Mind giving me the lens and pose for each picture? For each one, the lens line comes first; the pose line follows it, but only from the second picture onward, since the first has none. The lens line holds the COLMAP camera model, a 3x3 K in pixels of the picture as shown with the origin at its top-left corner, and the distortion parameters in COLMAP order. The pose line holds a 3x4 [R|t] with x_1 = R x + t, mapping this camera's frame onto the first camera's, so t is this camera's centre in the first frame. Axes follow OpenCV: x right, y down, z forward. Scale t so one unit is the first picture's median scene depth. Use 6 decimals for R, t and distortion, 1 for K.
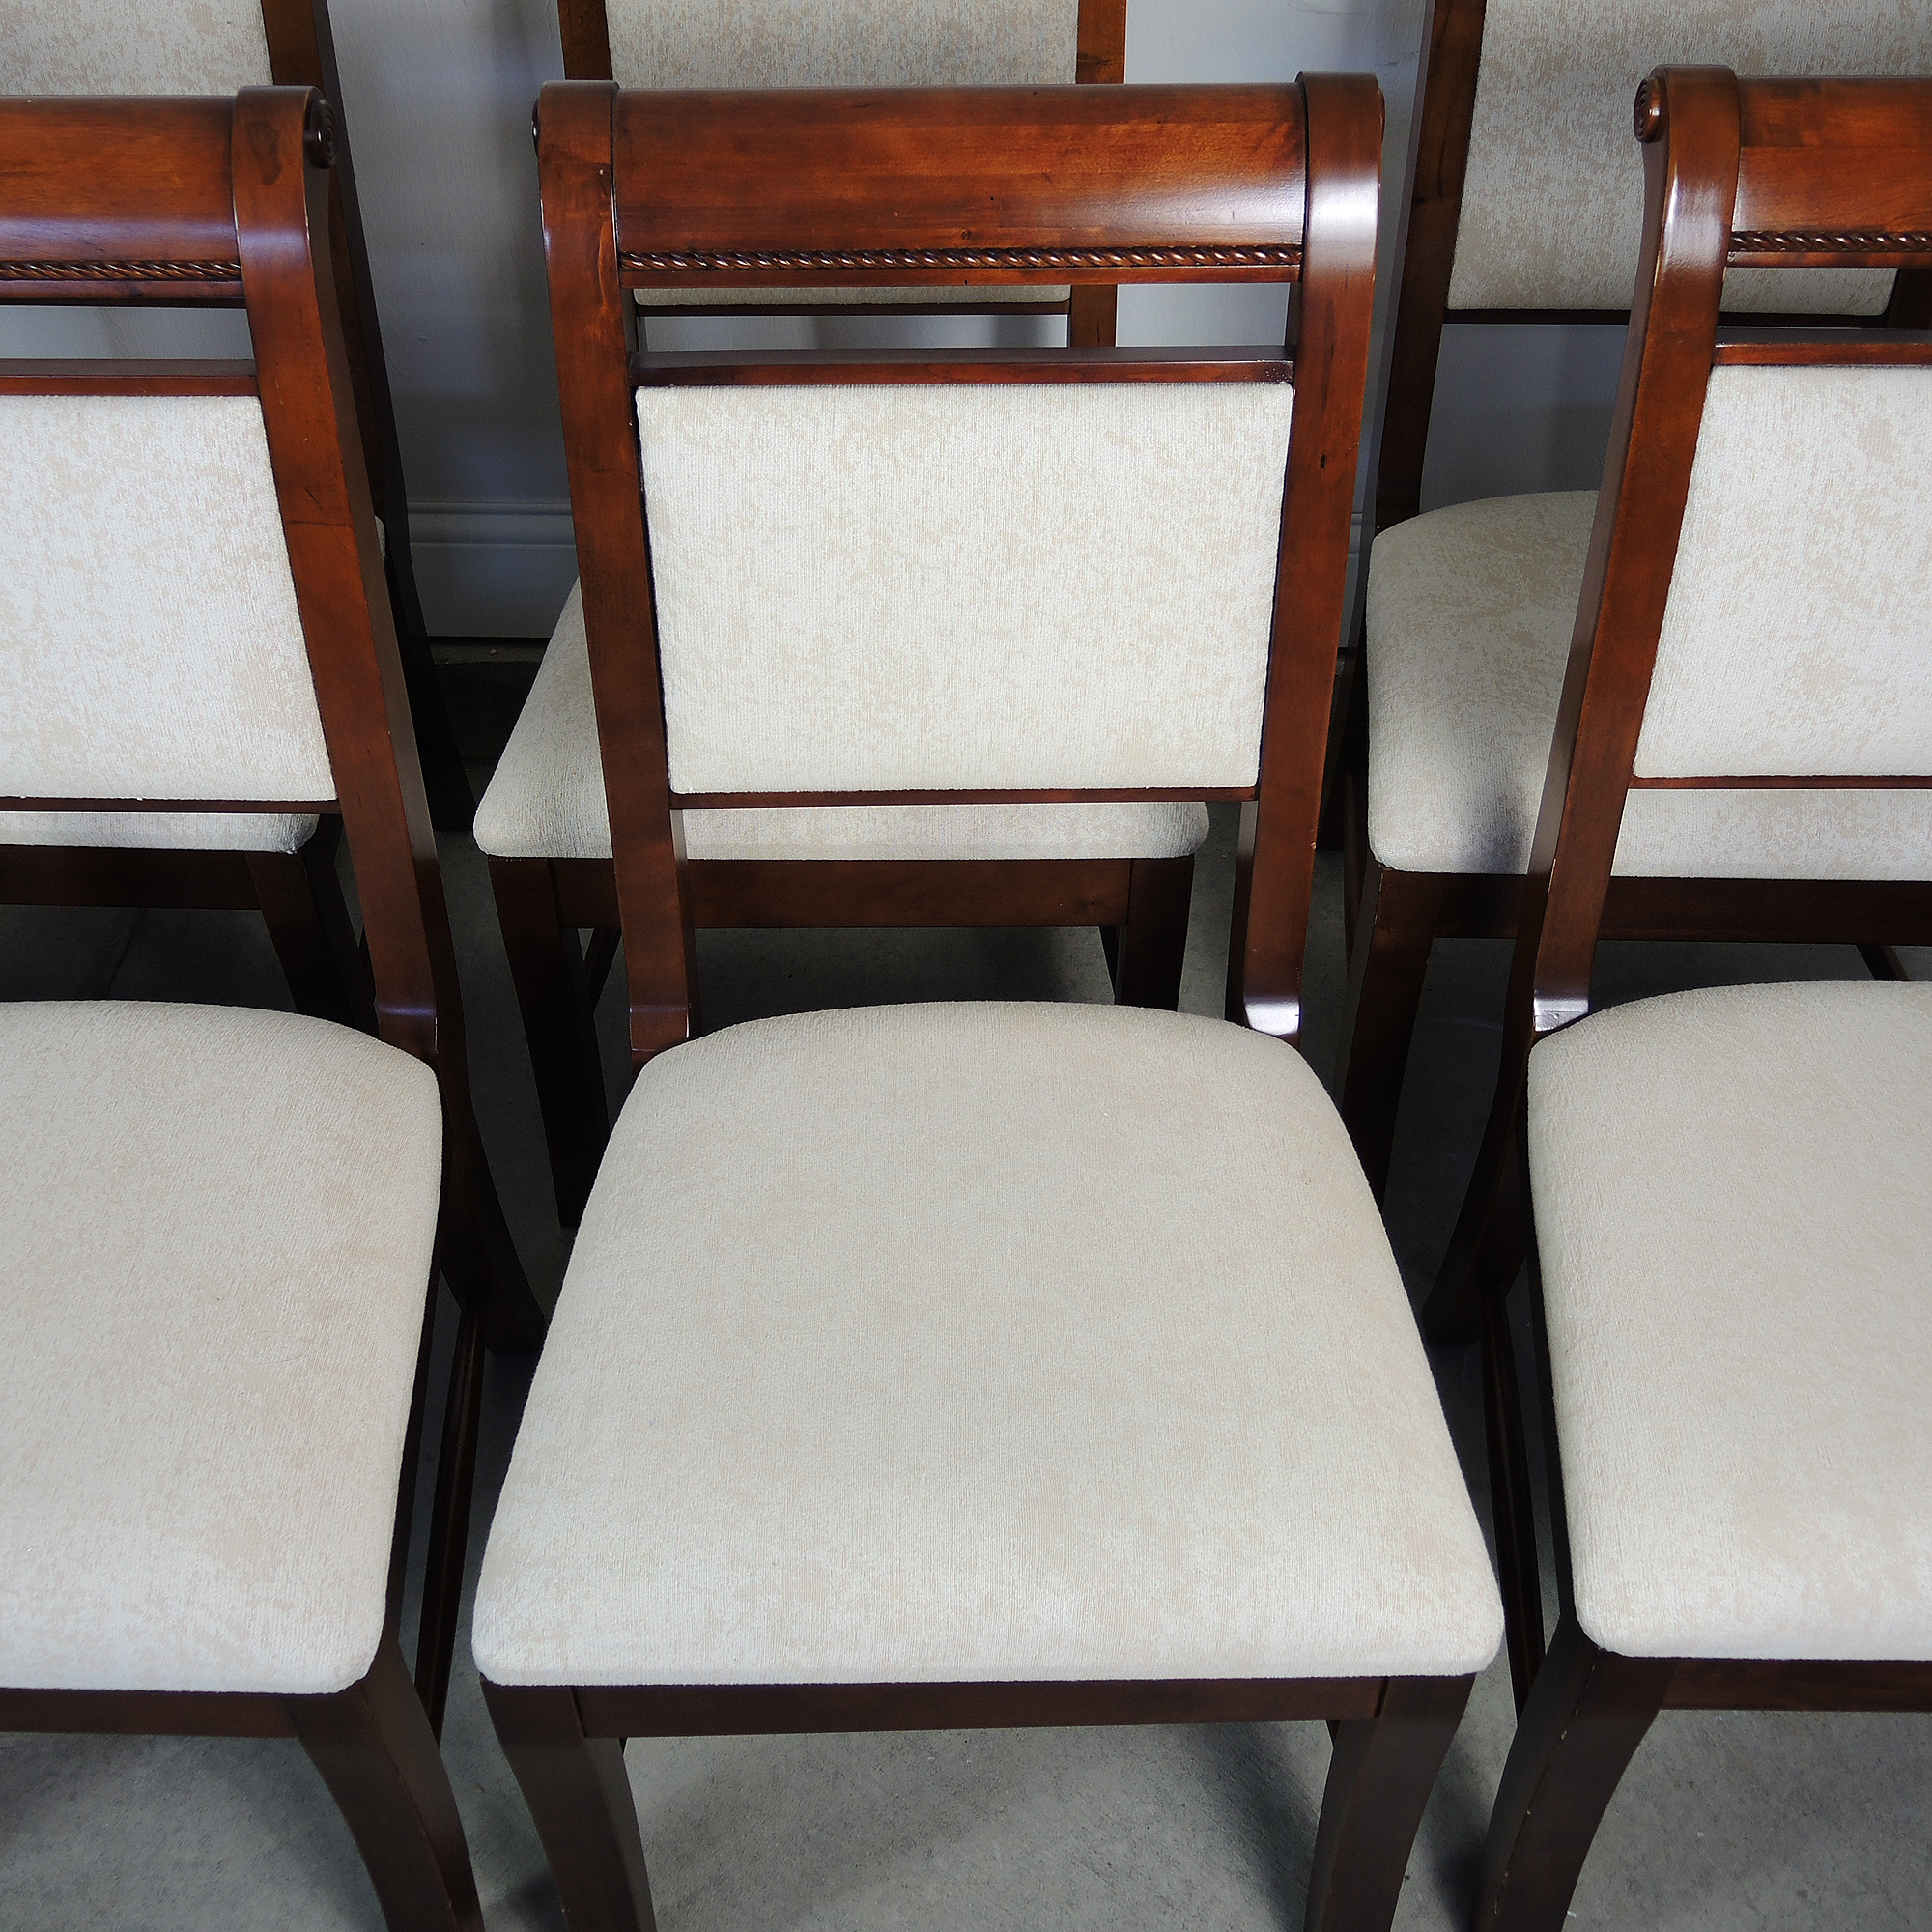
lens RADIAL K [[2123.2, 0, 955.4], [0, 2123.2, 955.6], [0, 0, 1]] dist [0.002461, 0.000000]
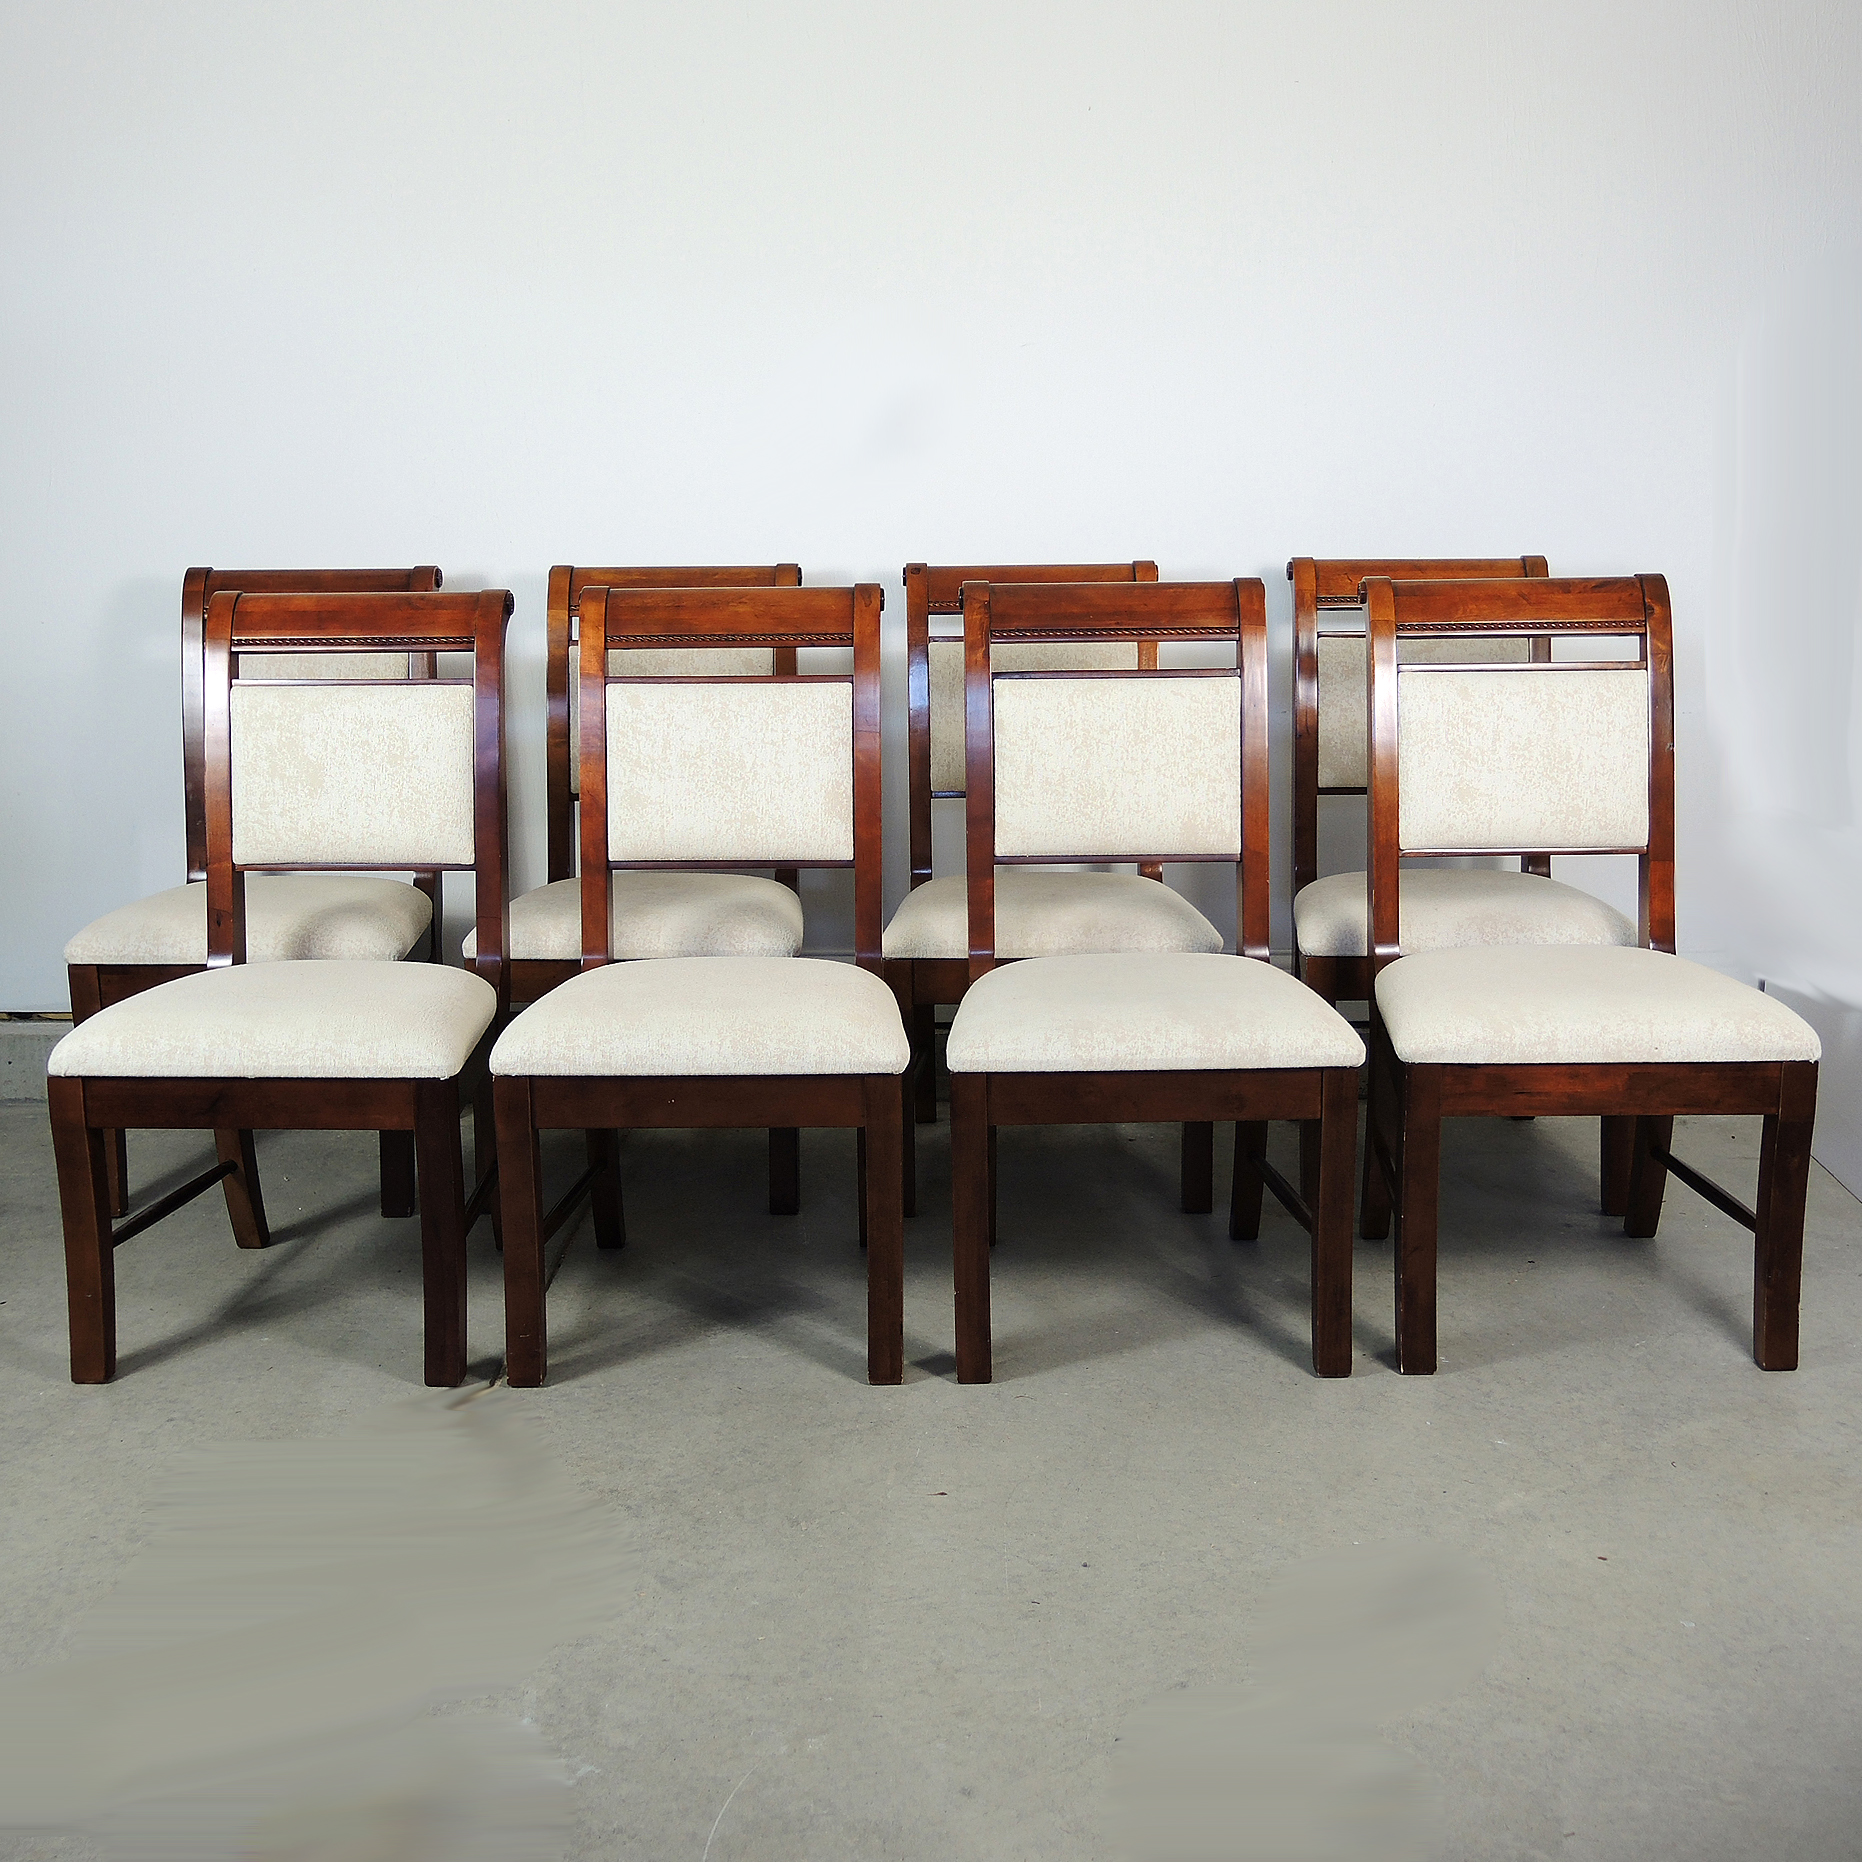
lens RADIAL K [[2171.8, 0, 941.1], [0, 2171.8, 938.0], [0, 0, 1]] dist [0.004762, 0.000000]
pose [[0.999955, -0.008713, 0.003690, -0.222460], [0.009358, 0.853071, -0.521710, 1.387344], [0.001398, 0.521722, 0.853115, -1.117888]]
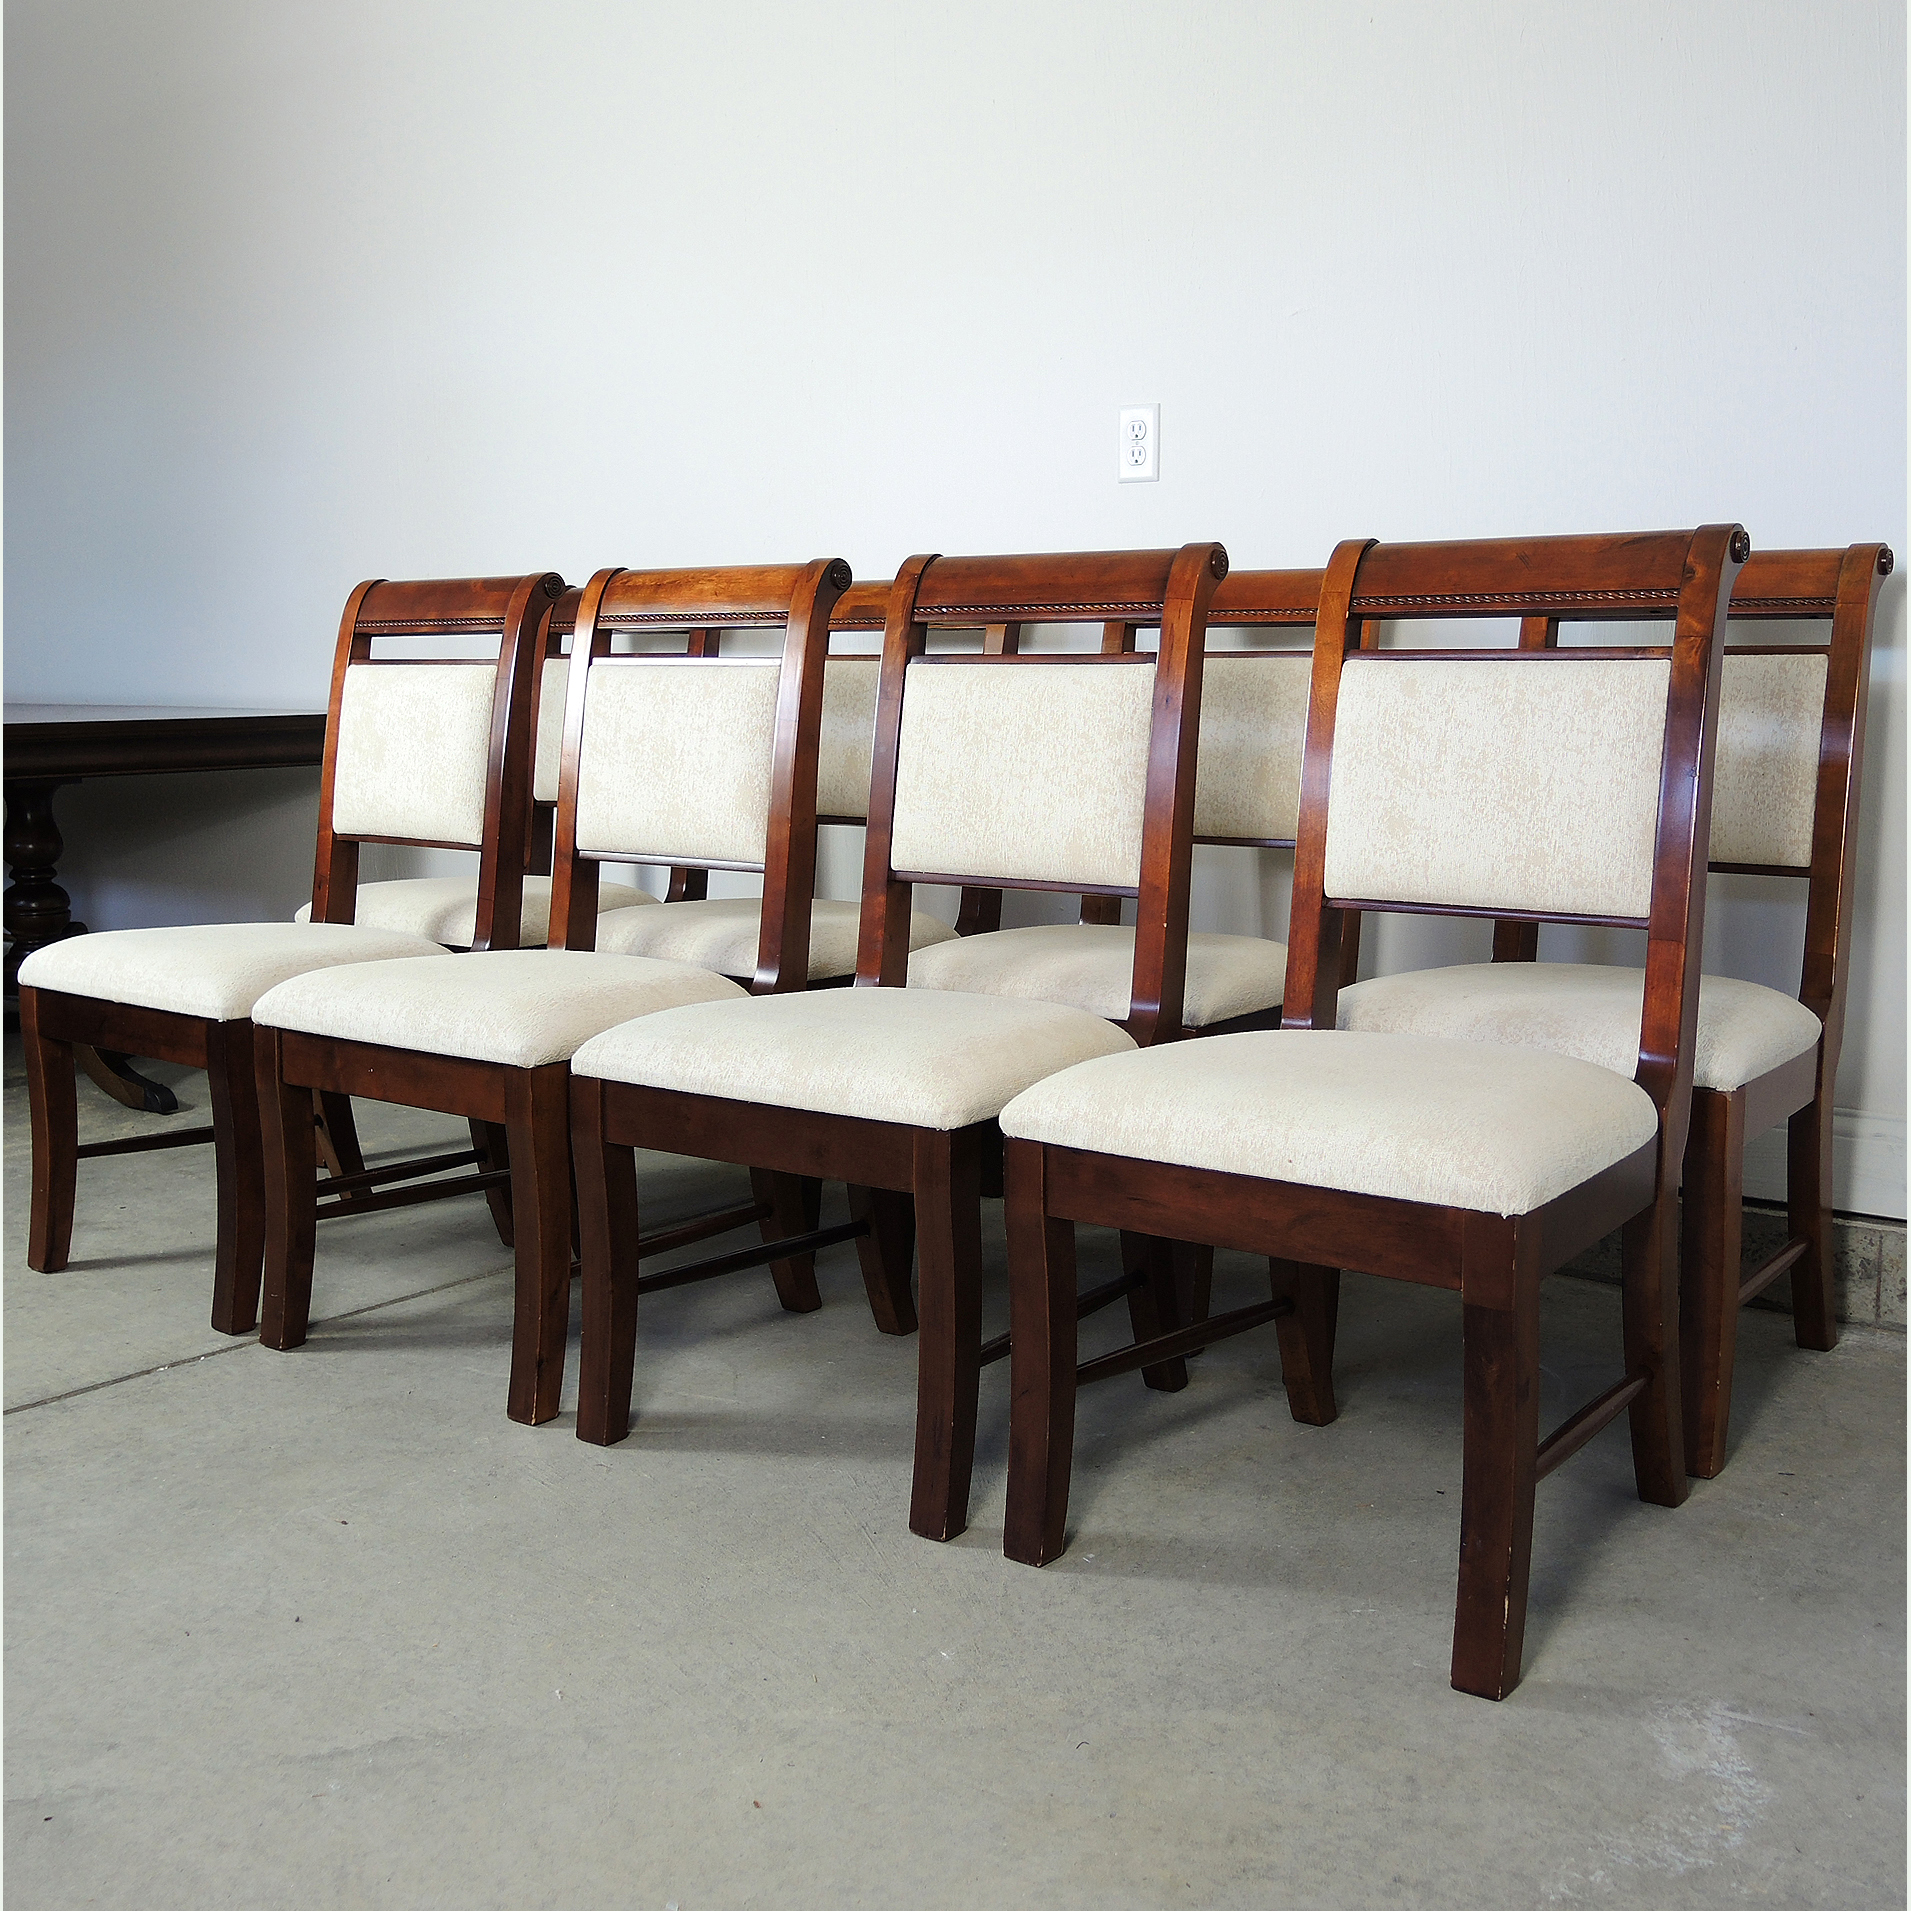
lens RADIAL K [[2229.0, 0, 961.0], [0, 2229.0, 946.1], [0, 0, 1]] dist [0.004762, 0.000000]
pose [[0.799385, 0.075769, -0.596022, 1.302576], [-0.412742, 0.790141, -0.453123, 1.001238], [0.436609, 0.608223, 0.662901, -0.362852]]
